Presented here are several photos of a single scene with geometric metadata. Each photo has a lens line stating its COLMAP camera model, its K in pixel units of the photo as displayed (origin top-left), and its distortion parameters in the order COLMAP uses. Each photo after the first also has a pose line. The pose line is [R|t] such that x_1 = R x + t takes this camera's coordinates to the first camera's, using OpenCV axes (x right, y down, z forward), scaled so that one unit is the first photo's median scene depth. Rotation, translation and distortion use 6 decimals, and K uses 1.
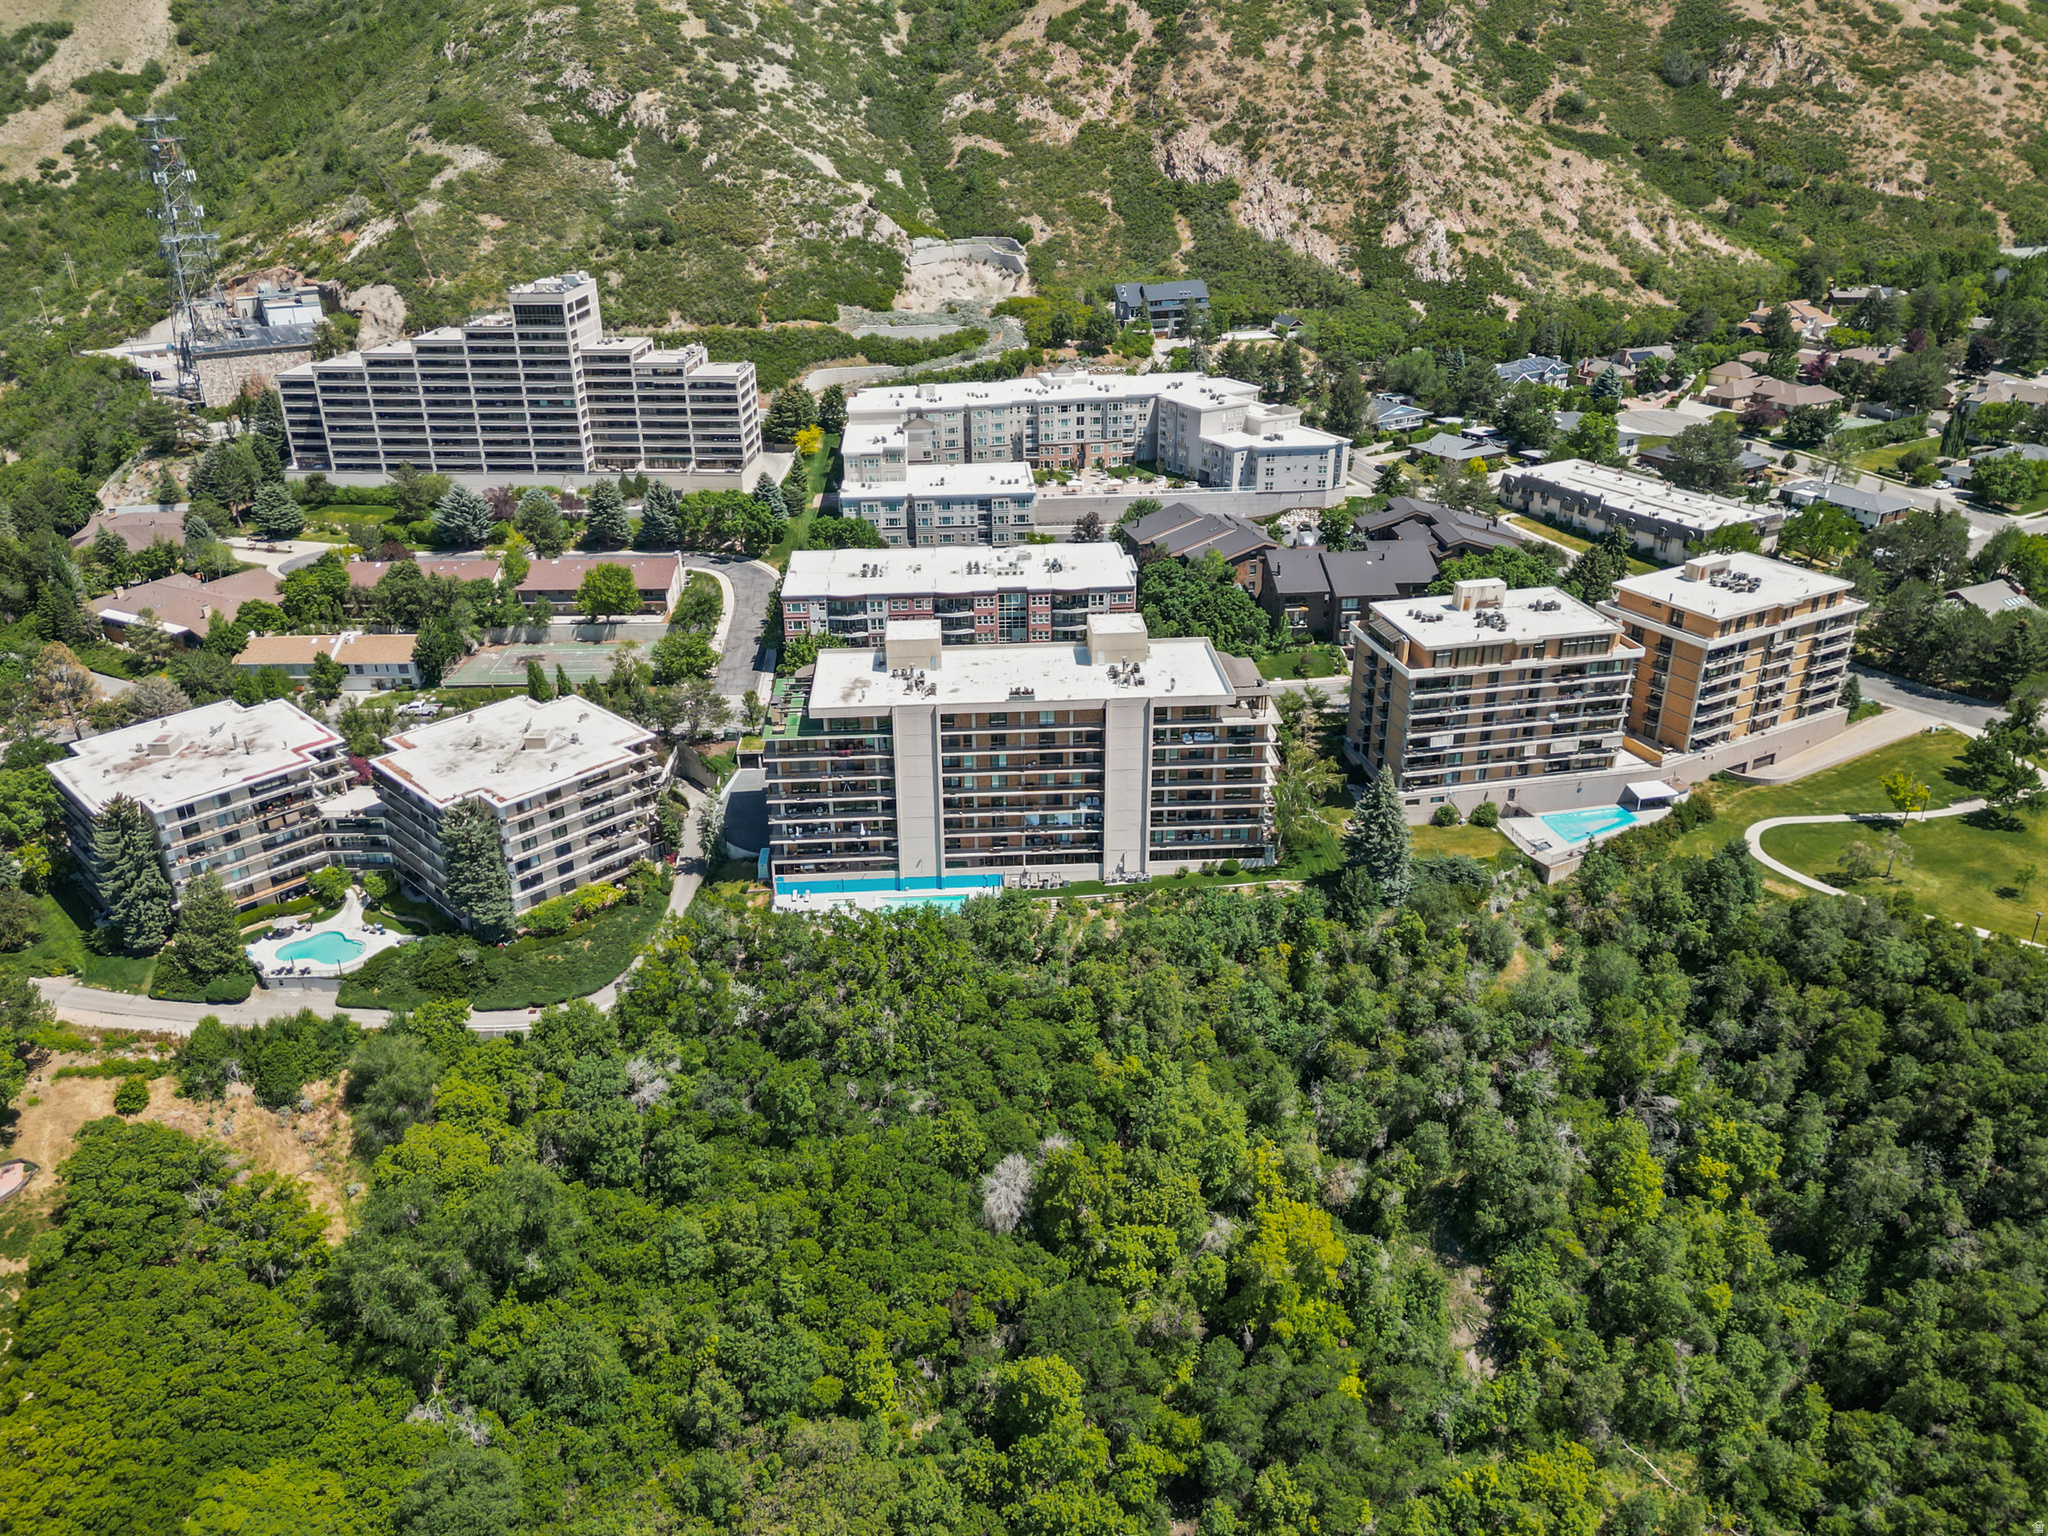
lens RADIAL K [[1424.3, 0, 1014.8], [0, 1424.3, 776.3], [0, 0, 1]] dist [0.090479, -0.094394]
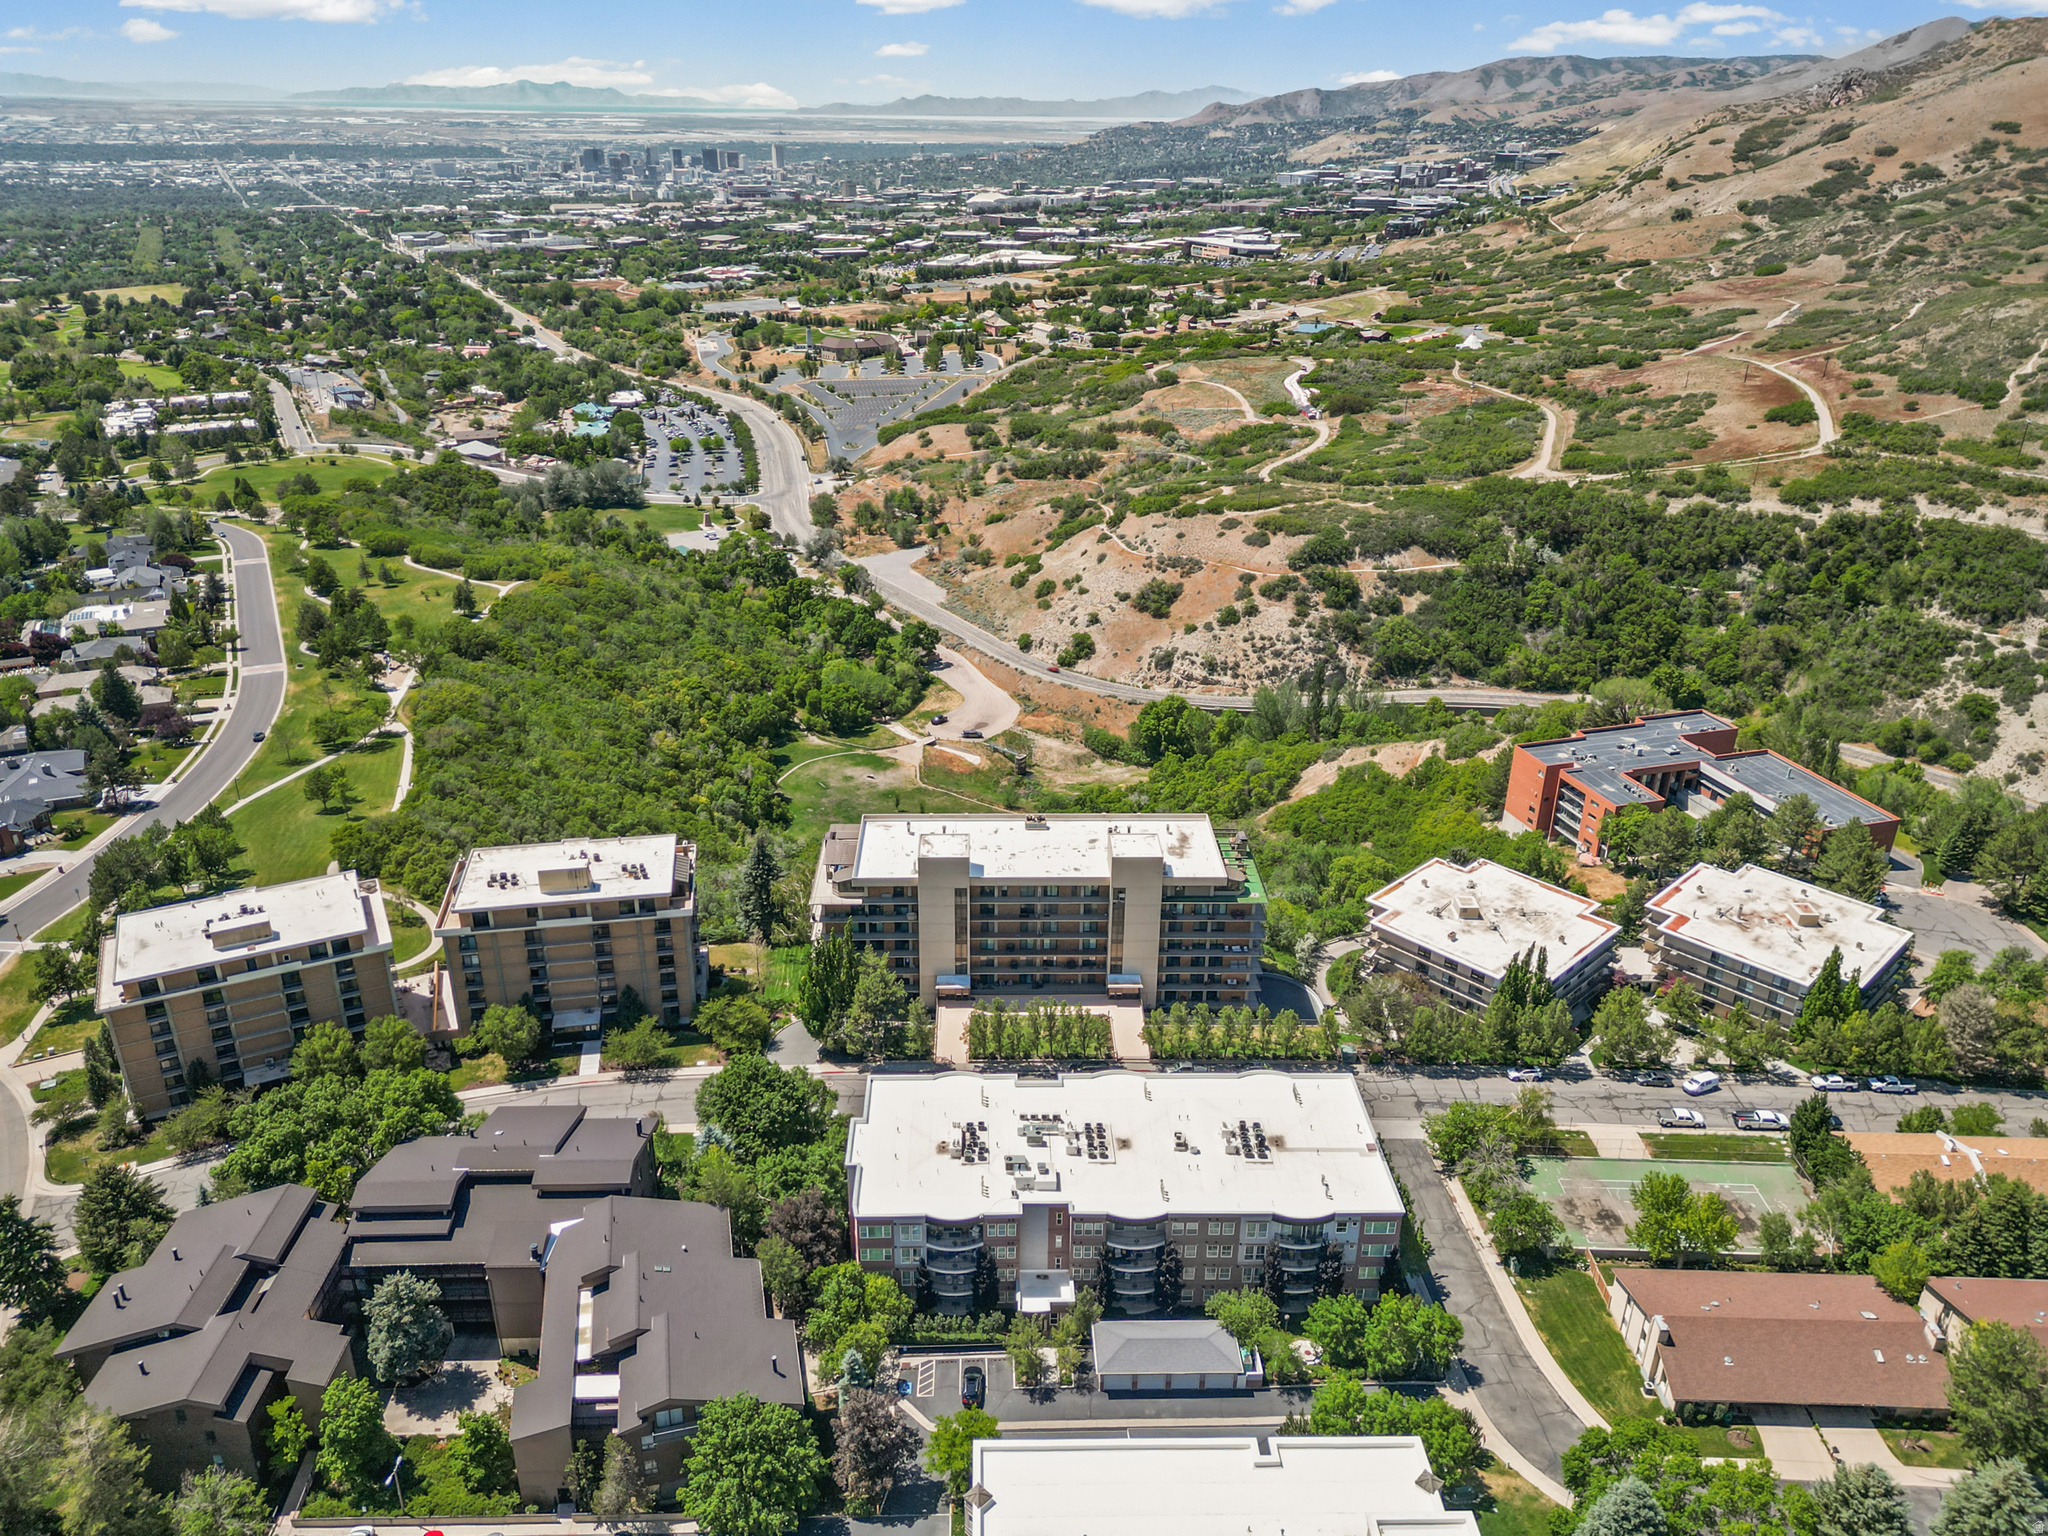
lens RADIAL K [[1428.6, 0, 1014.6], [0, 1428.6, 798.4], [0, 0, 1]] dist [0.084192, -0.069482]
pose [[-0.999921, 0.012576, 0.000028, 0.004759], [0.007827, 0.620525, 0.784148, -0.623737], [0.009844, 0.784086, -0.620574, 1.053457]]
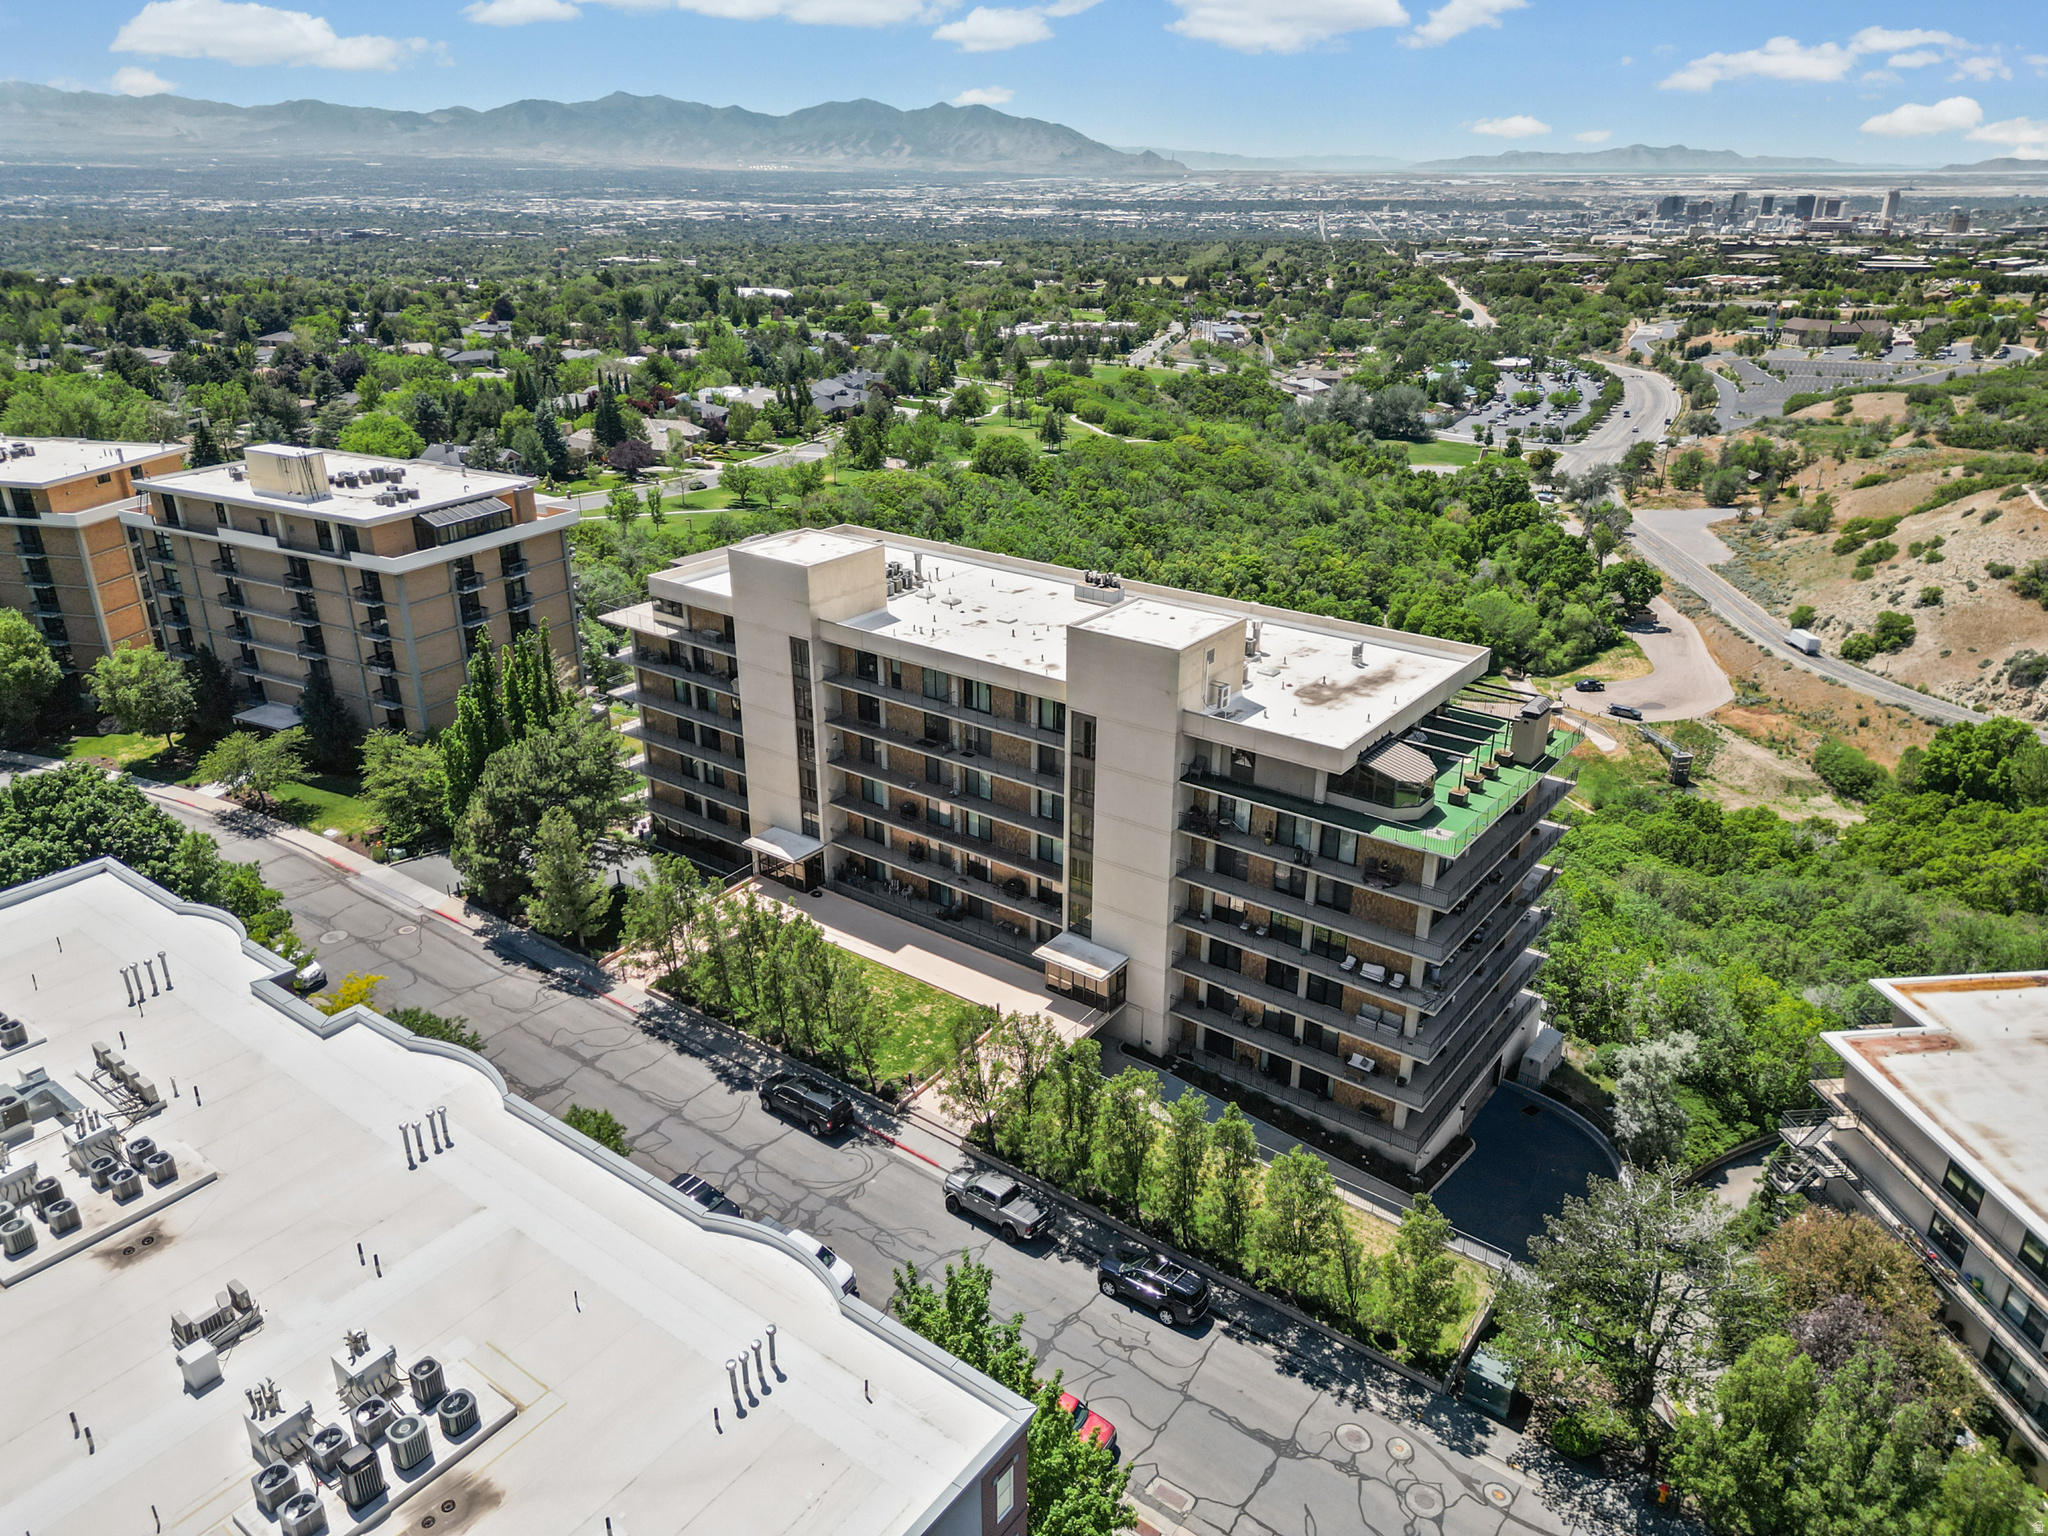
lens RADIAL K [[1424.3, 0, 1014.8], [0, 1424.3, 776.3], [0, 0, 1]] dist [0.090479, -0.094394]
pose [[-0.788609, -0.227840, 0.571126, -0.192812], [0.278787, 0.695384, 0.662359, -0.233582], [-0.548063, 0.681565, -0.484867, 0.809133]]
